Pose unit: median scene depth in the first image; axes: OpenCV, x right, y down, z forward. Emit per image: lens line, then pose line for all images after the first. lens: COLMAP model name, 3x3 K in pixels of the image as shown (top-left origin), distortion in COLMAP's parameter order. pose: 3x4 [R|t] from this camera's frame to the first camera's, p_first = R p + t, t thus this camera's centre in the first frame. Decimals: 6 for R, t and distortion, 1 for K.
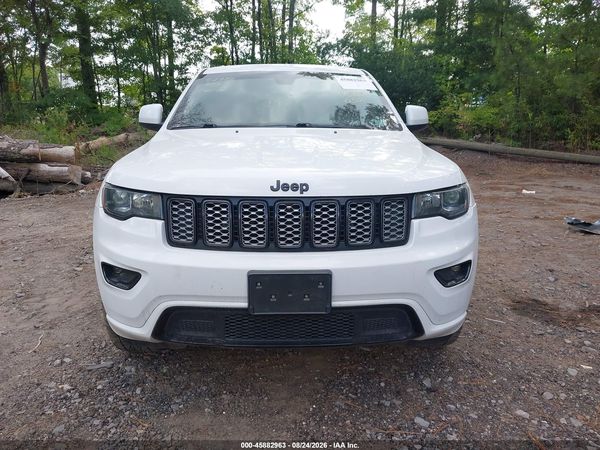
lens RADIAL K [[469.8, 0, 300.3], [0, 469.8, 233.6], [0, 0, 1]] dist [-0.005589, -0.004118]
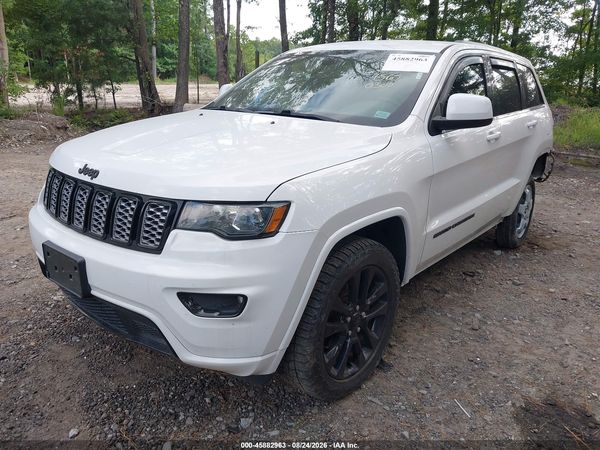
lens RADIAL K [[469.8, 0, 300.3], [0, 469.8, 233.6], [0, 0, 1]] dist [-0.005589, -0.004118]
pose [[0.787735, 0.224124, -0.573797, 0.945125], [-0.194446, 0.974311, 0.113619, -0.170051], [0.584521, 0.022071, 0.811078, 0.423768]]
